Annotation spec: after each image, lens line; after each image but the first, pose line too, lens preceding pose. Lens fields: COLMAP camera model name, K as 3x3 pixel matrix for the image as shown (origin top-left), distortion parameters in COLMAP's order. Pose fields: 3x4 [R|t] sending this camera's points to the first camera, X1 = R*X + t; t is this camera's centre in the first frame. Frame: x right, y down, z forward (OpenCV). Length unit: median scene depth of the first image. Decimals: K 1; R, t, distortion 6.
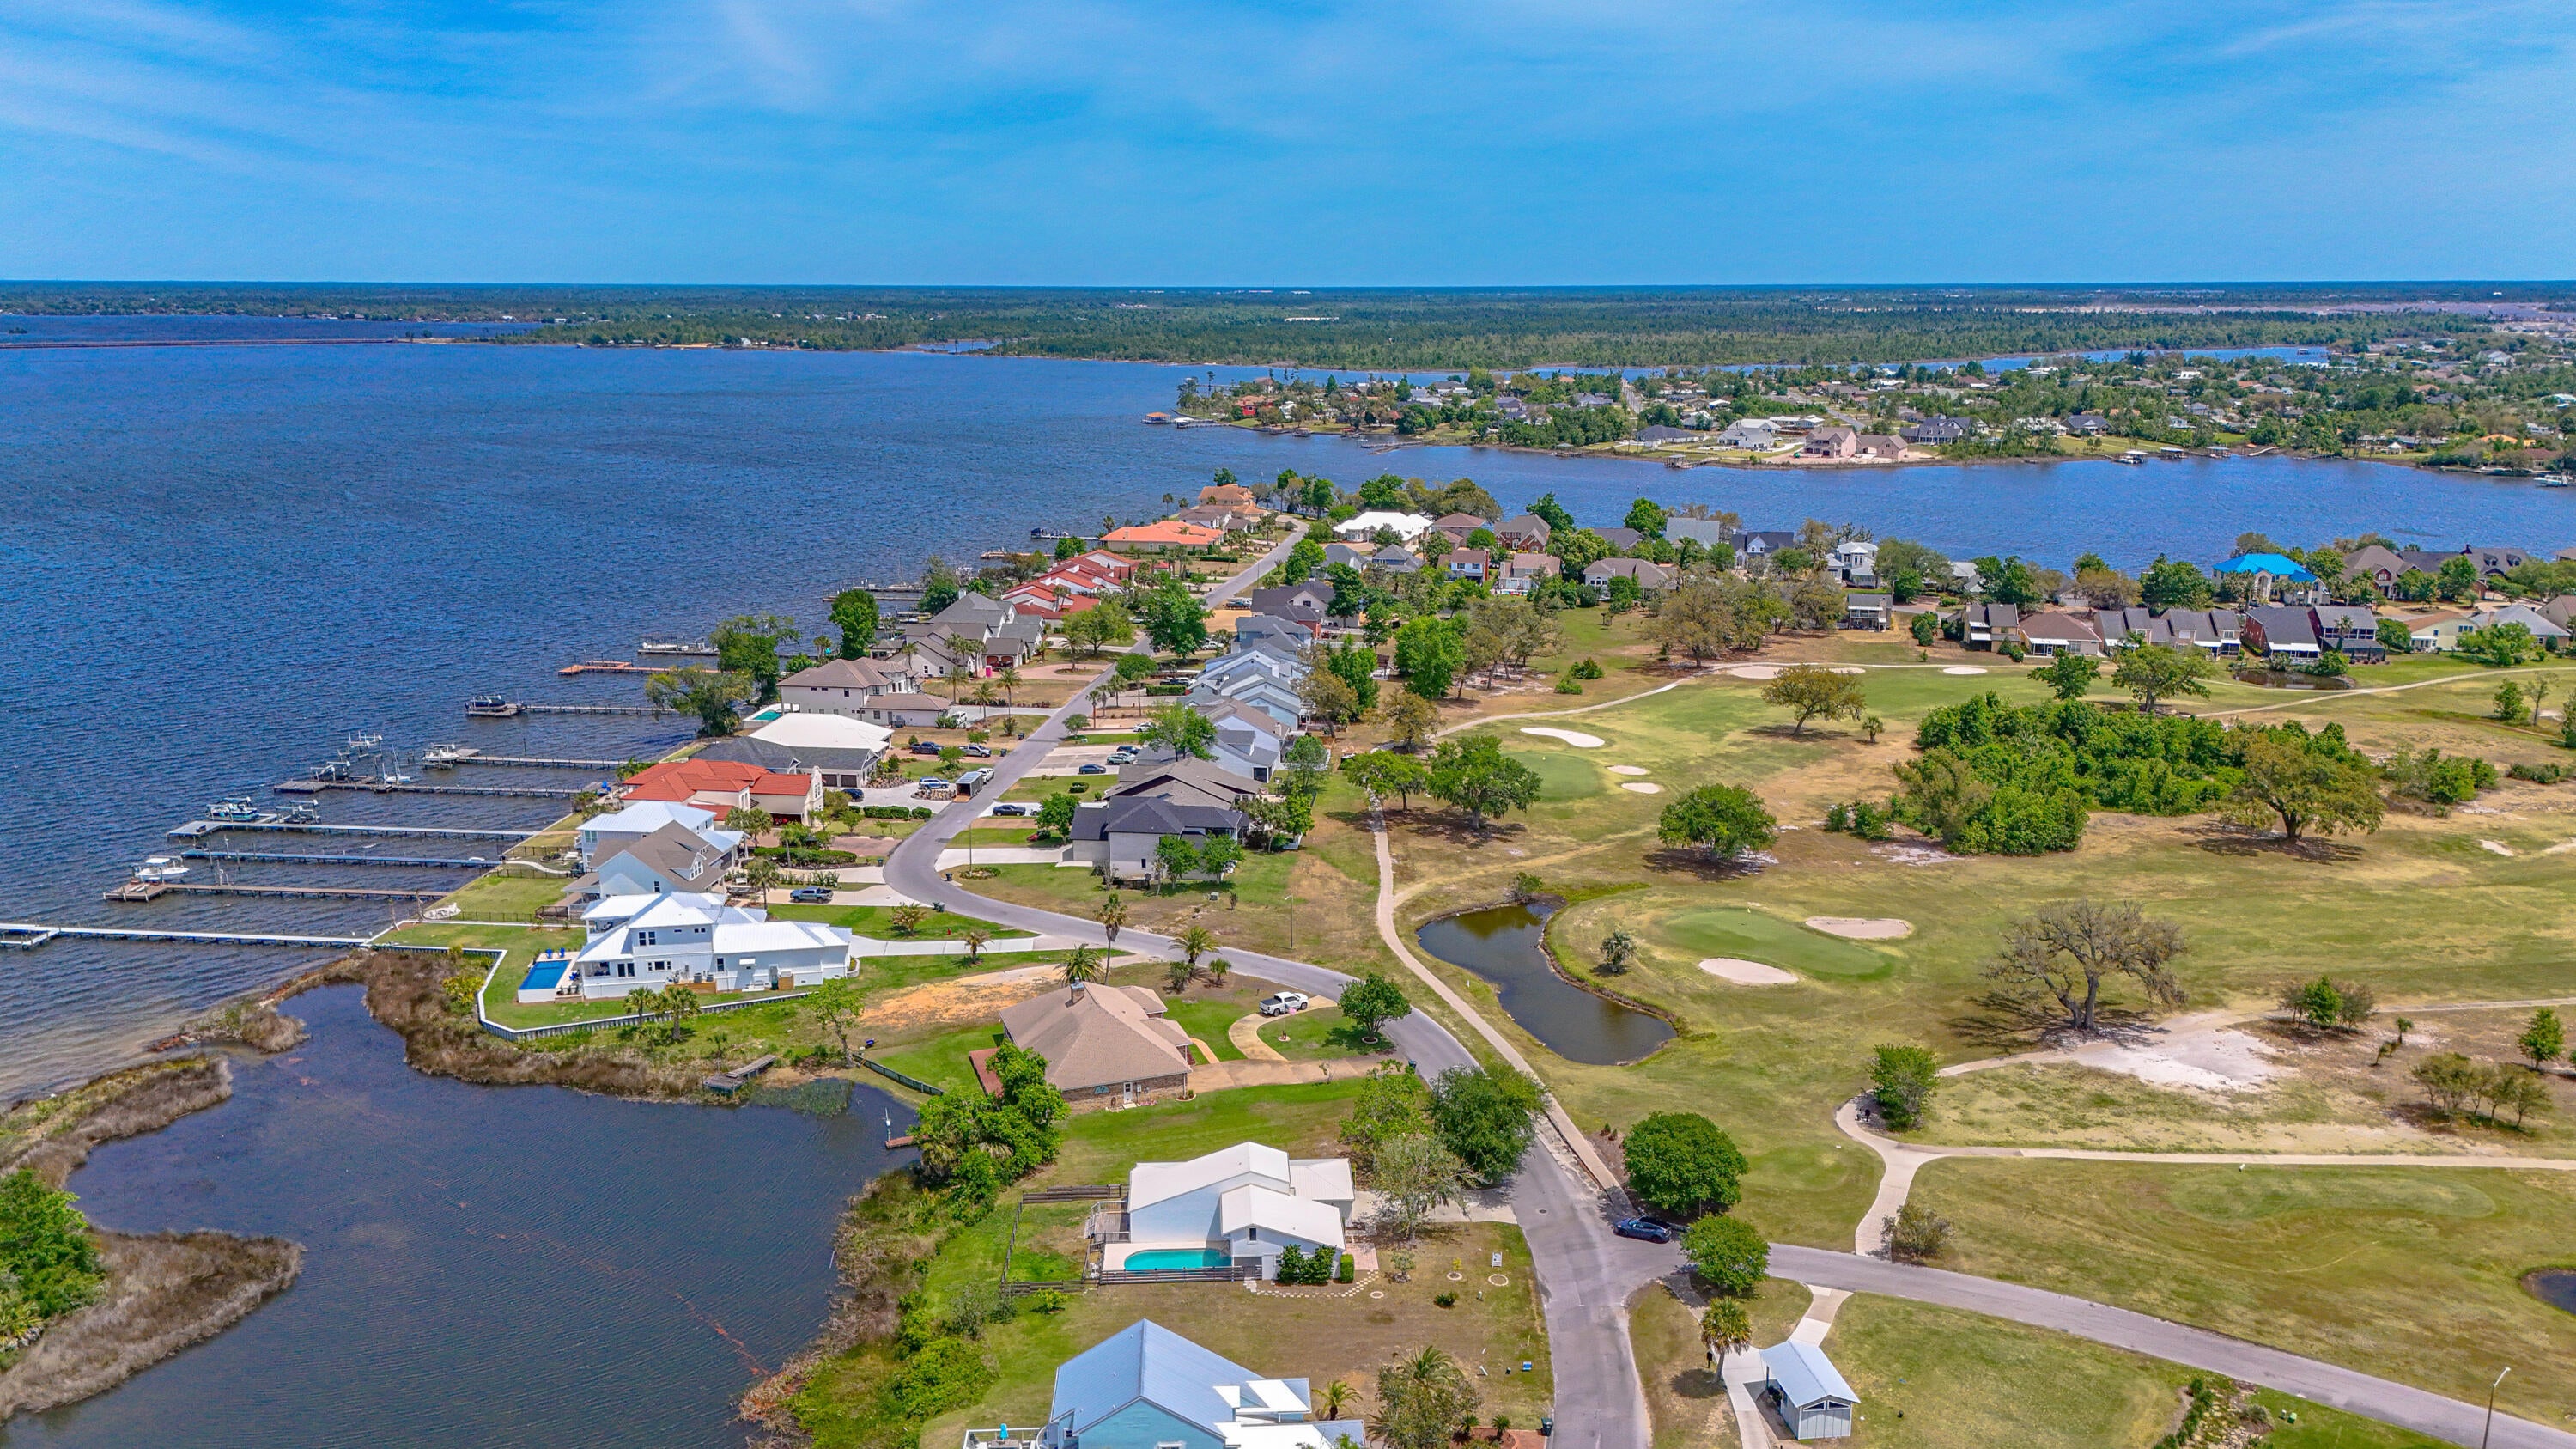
lens RADIAL K [[1876.0, 0, 1293.1], [0, 1876.0, 724.5], [0, 0, 1]] dist [0.068101, -0.052109]
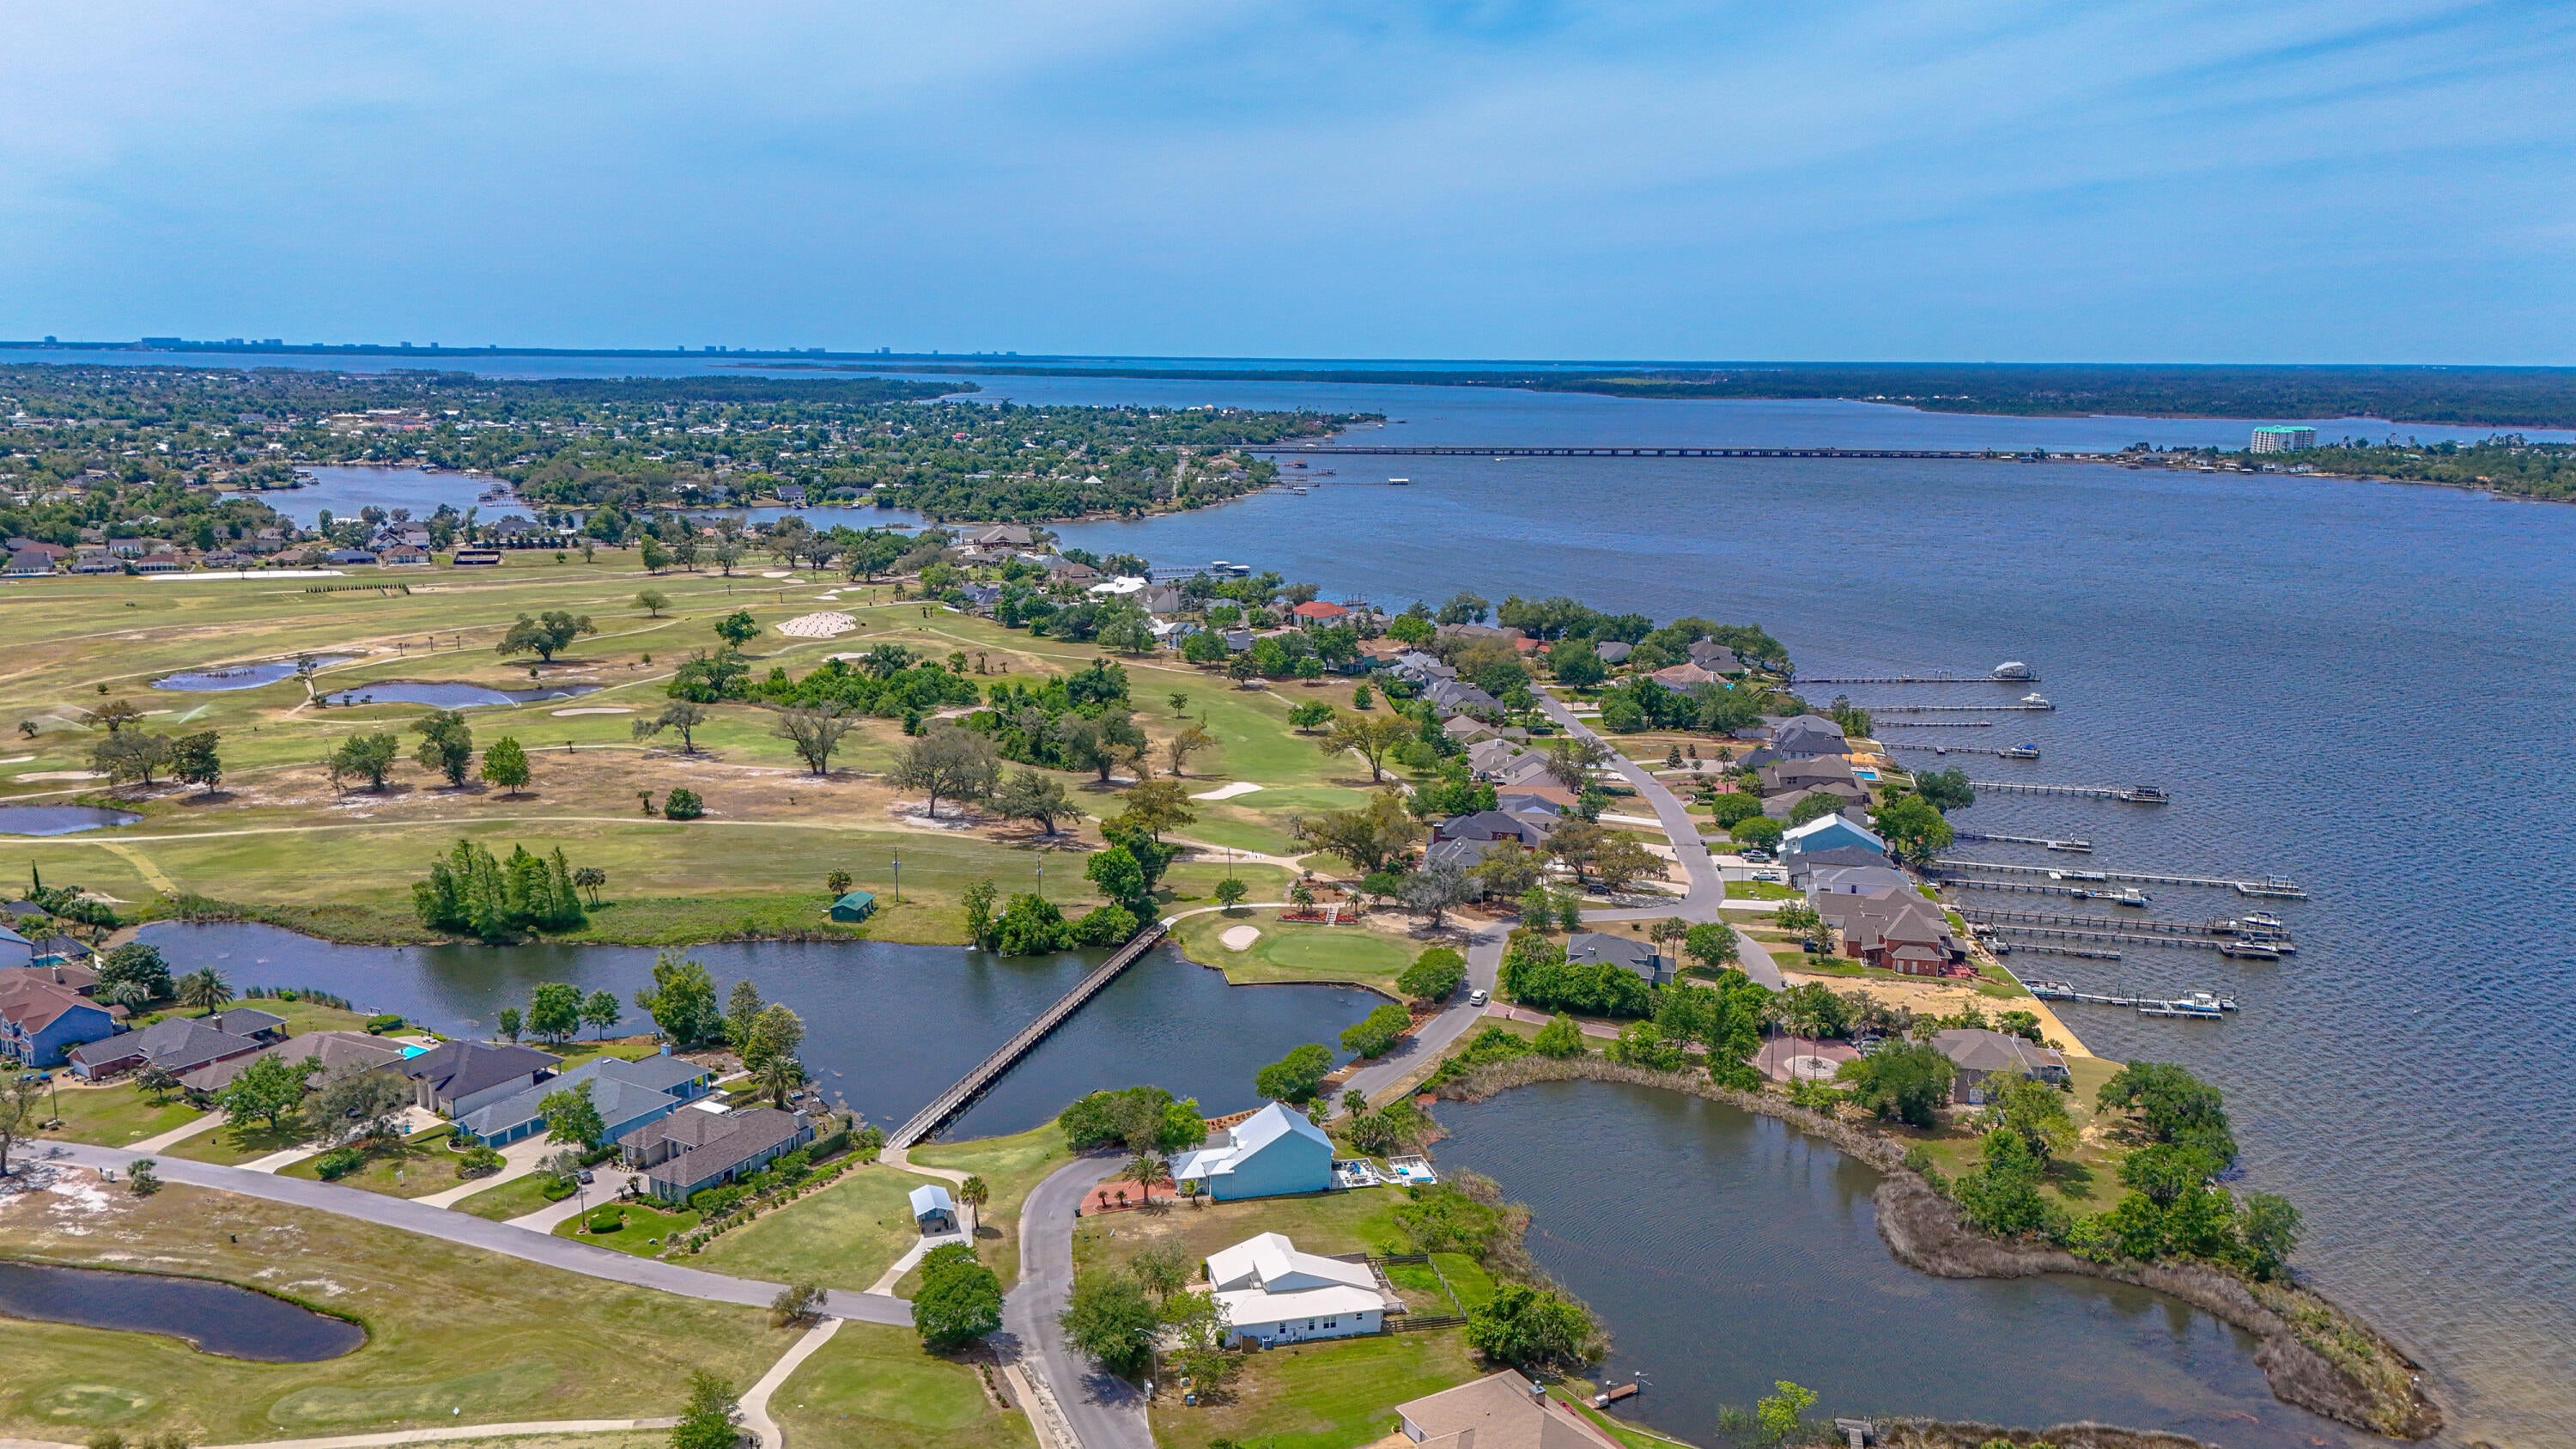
lens RADIAL K [[1876.0, 0, 1293.5], [0, 1876.0, 711.2], [0, 0, 1]] dist [0.068101, -0.052109]
pose [[-0.979831, 0.027959, -0.197861, 0.255739], [-0.053444, 0.917426, 0.394301, -0.743364], [0.192547, 0.396923, -0.897428, 2.297957]]
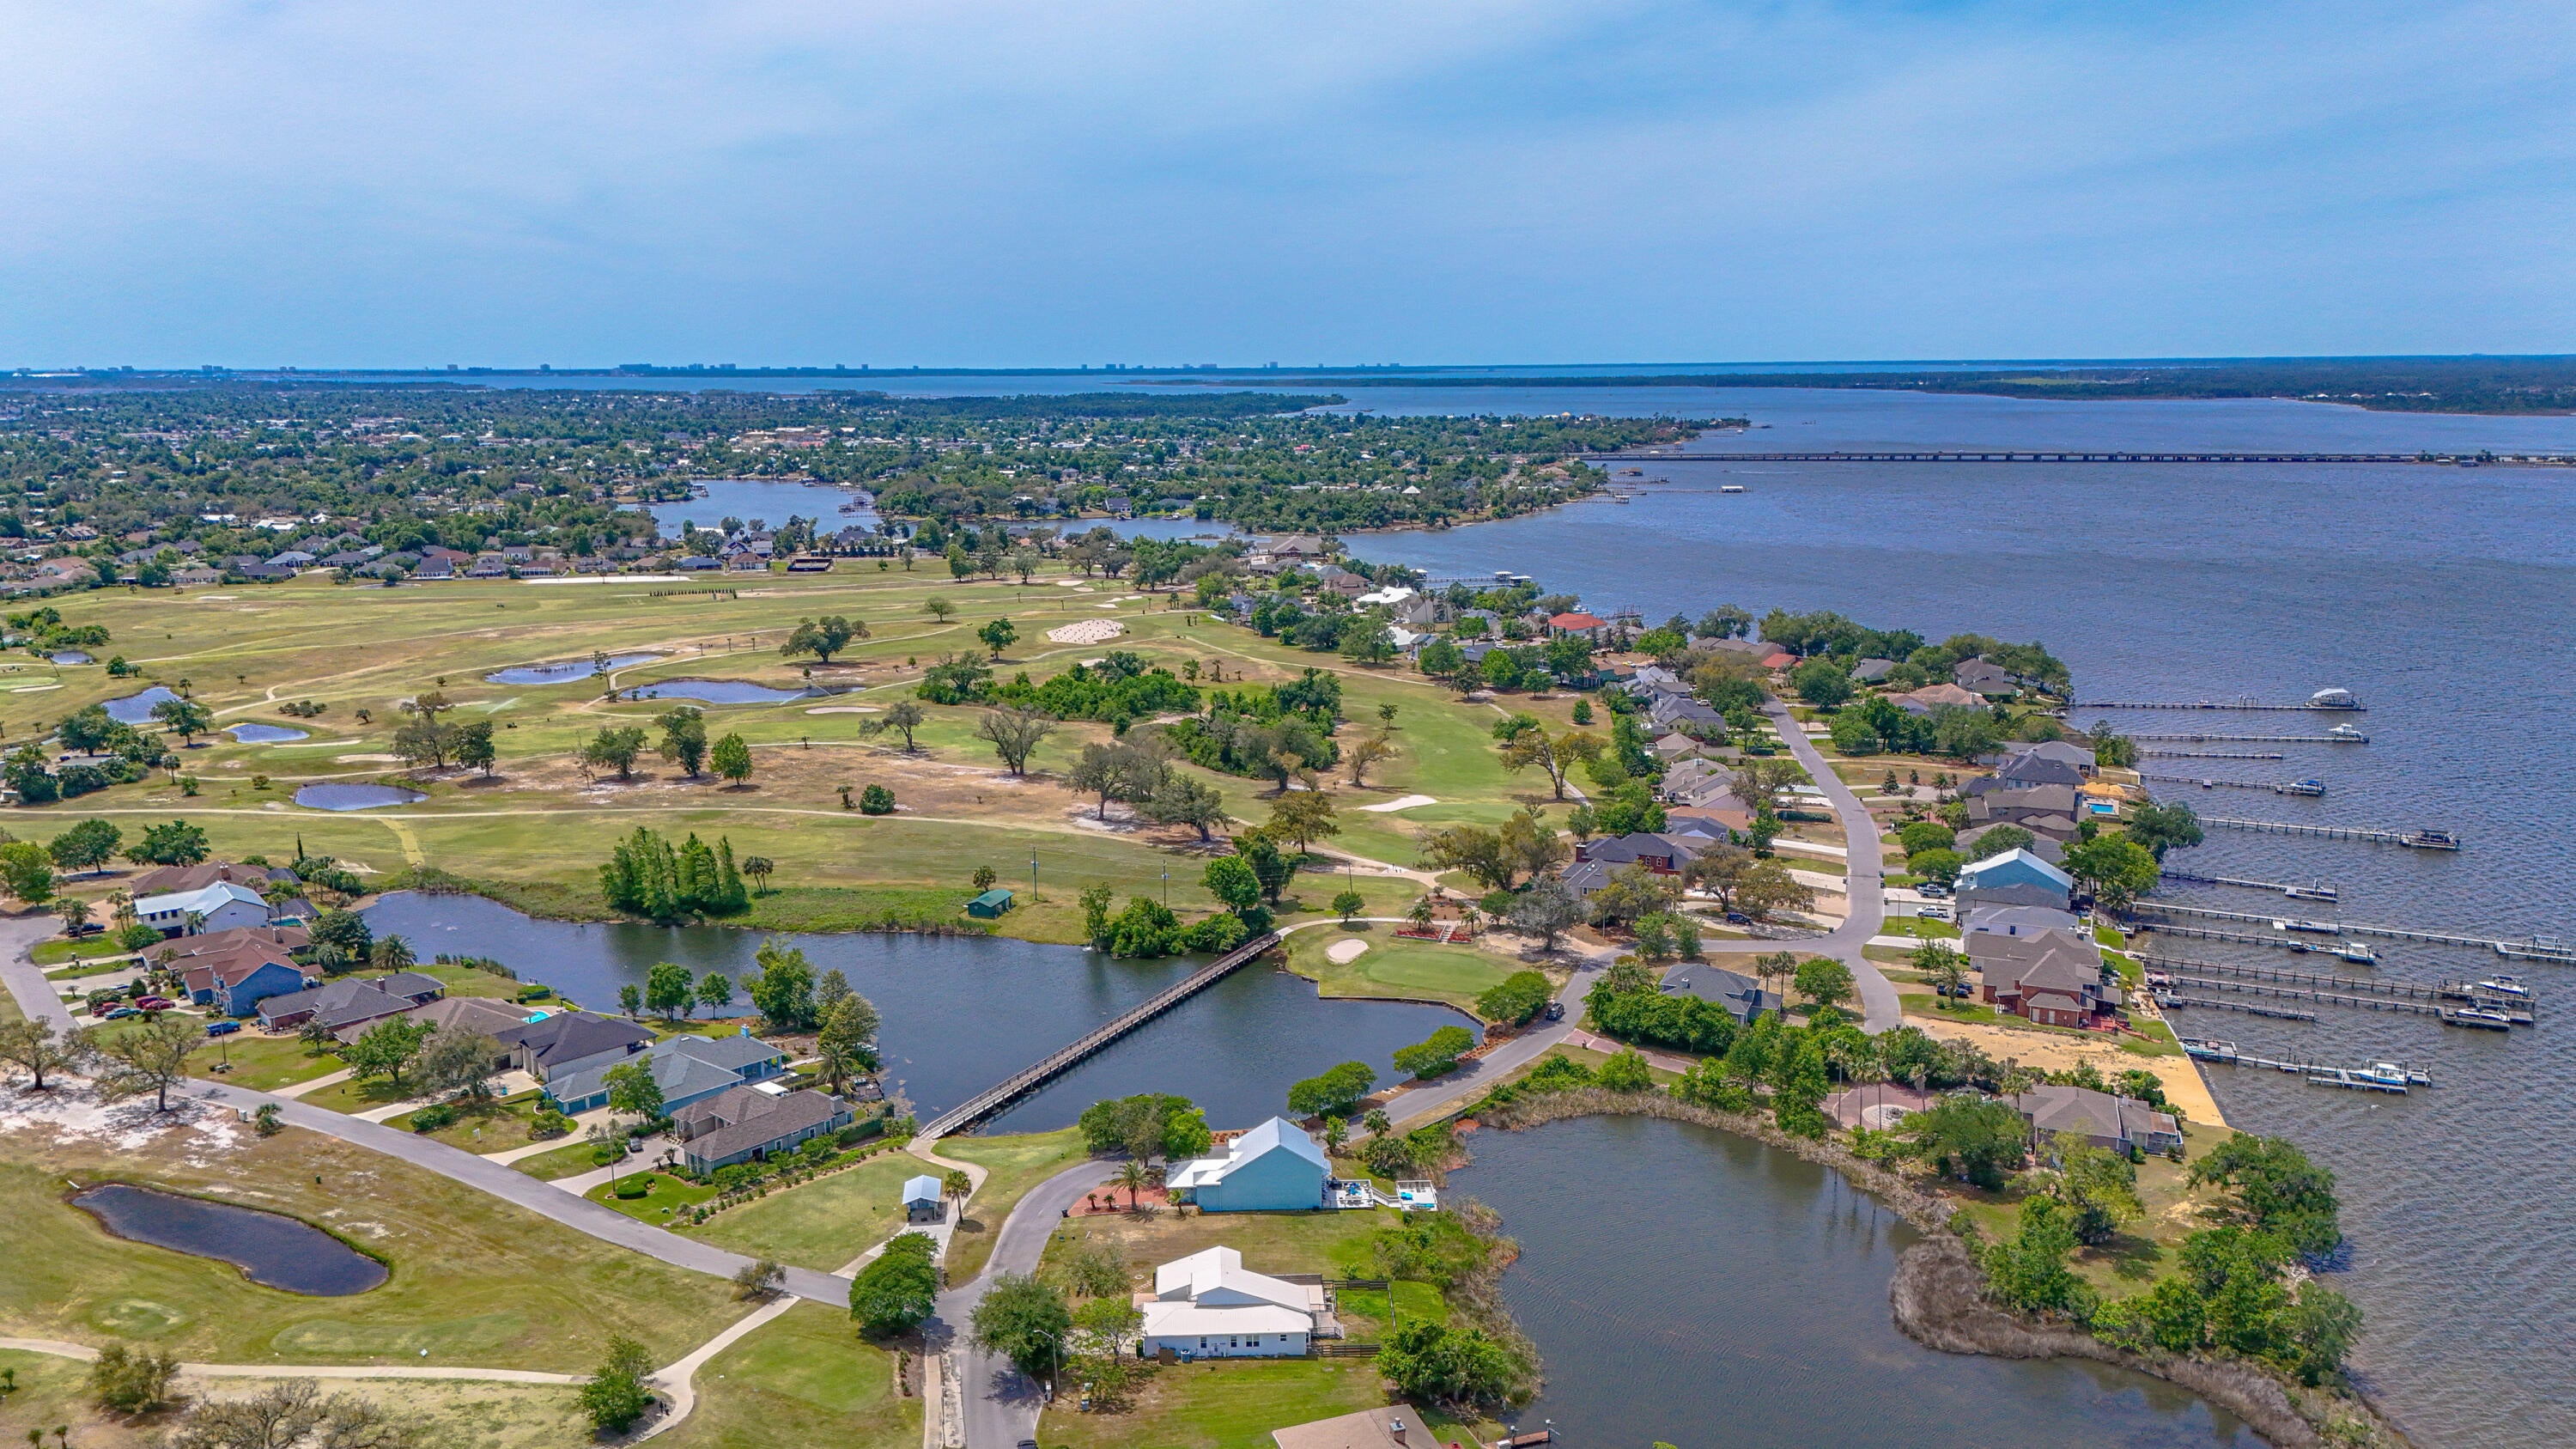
lens RADIAL K [[1876.0, 0, 1293.4], [0, 1876.0, 734.4], [0, 0, 1]] dist [0.068101, -0.052109]
pose [[-0.999981, 0.005949, -0.001601, -0.083752], [0.004788, 0.914044, 0.405587, -0.748414], [0.003877, 0.405572, -0.914055, 2.316088]]
